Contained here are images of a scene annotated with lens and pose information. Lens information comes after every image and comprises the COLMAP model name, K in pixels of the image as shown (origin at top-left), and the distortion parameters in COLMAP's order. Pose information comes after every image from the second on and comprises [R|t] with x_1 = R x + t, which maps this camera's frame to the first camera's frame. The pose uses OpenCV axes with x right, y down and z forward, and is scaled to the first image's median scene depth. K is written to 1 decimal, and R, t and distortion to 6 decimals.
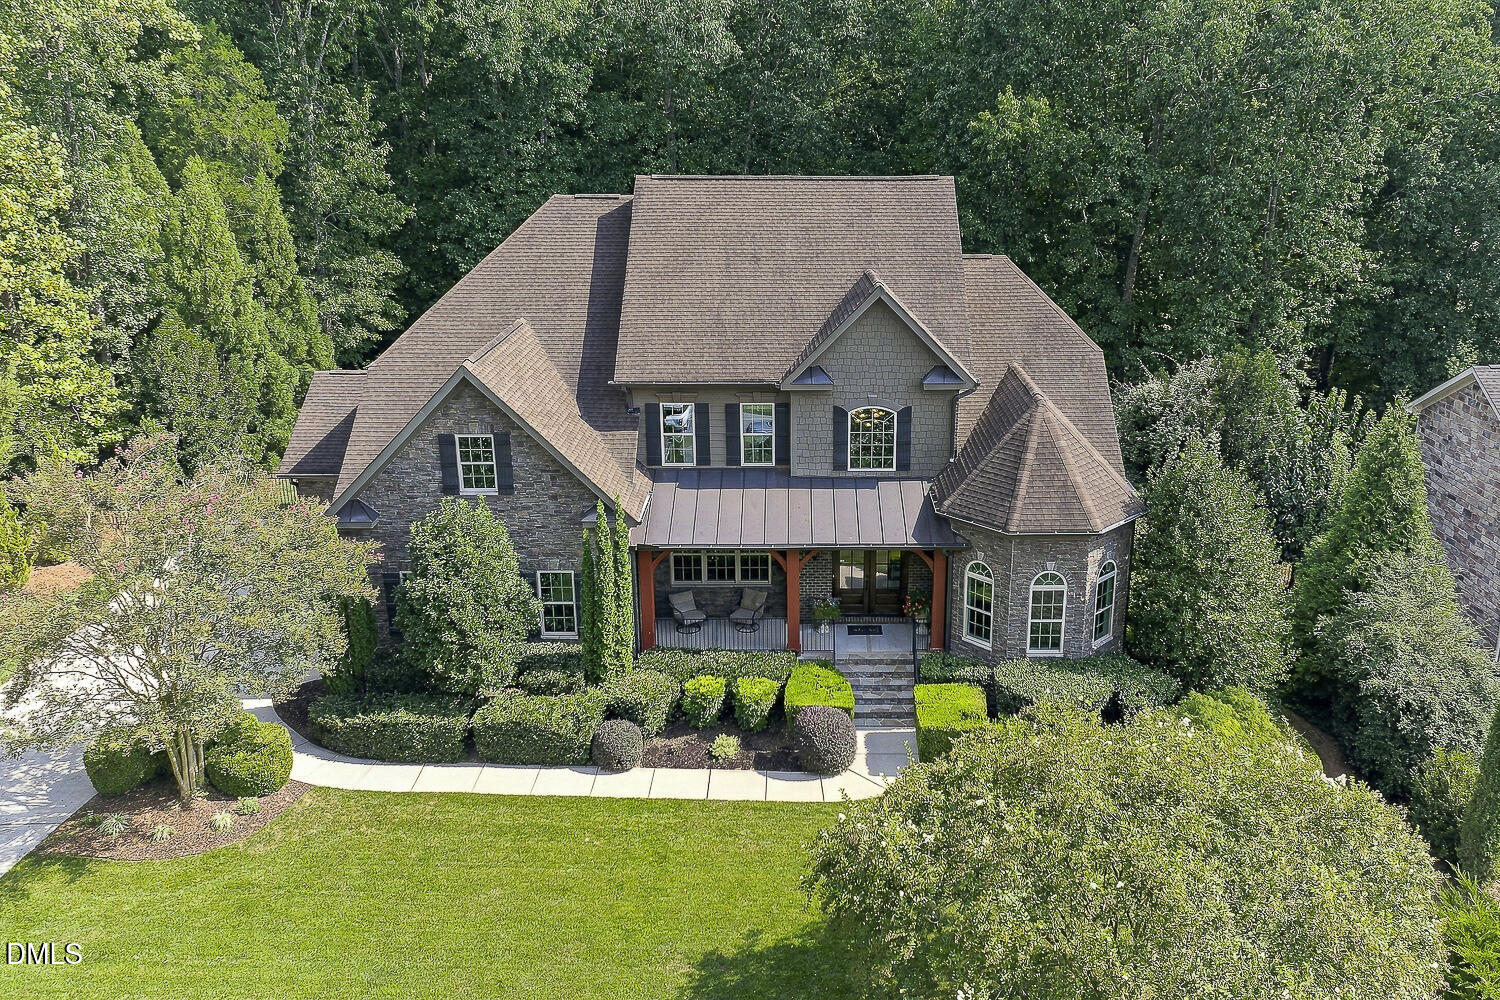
lens RADIAL K [[1155.5, 0, 811.7], [0, 1155.5, 494.0], [0, 0, 1]] dist [-0.020283, 0.007054]
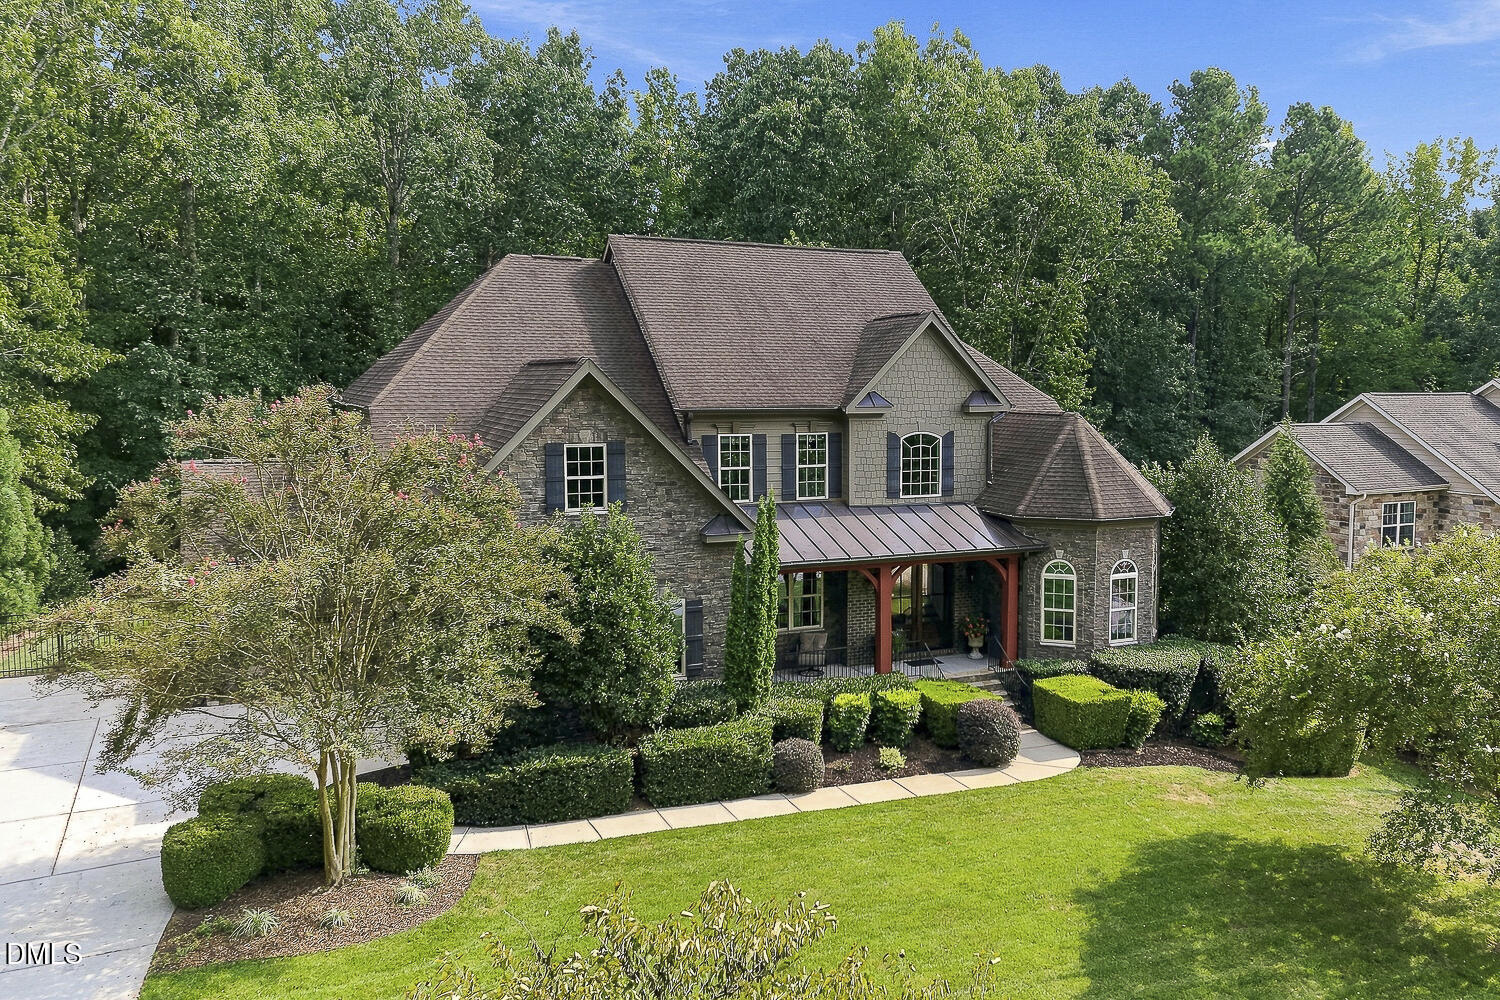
lens RADIAL K [[1192.3, 0, 806.6], [0, 1192.3, 534.5], [0, 0, 1]] dist [-0.008515, -0.024700]
pose [[0.903688, -0.045124, 0.425808, -0.527502], [0.132959, 0.974847, -0.178871, 0.201574], [-0.407026, 0.218258, 0.886957, 0.130870]]
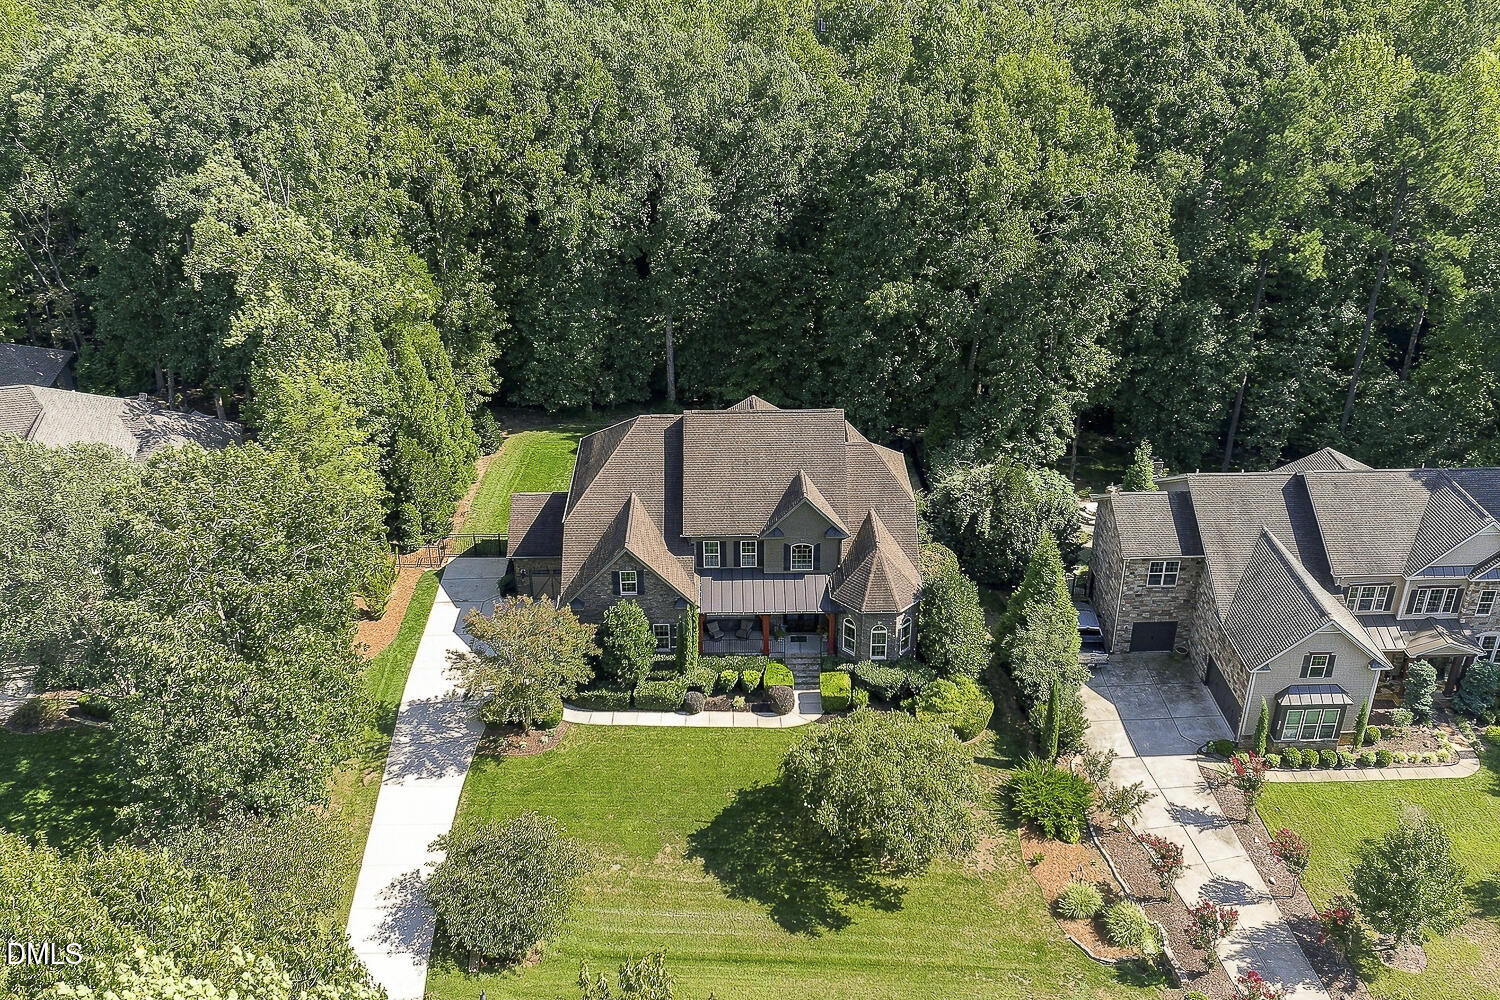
lens RADIAL K [[1192.3, 0, 748.7], [0, 1192.3, 507.9], [0, 0, 1]] dist [-0.008515, -0.024700]
pose [[0.999981, -0.006207, 0.000687, -0.052588], [0.005967, 0.982124, 0.188142, -0.609755], [-0.001842, -0.188134, 0.982142, -1.277635]]
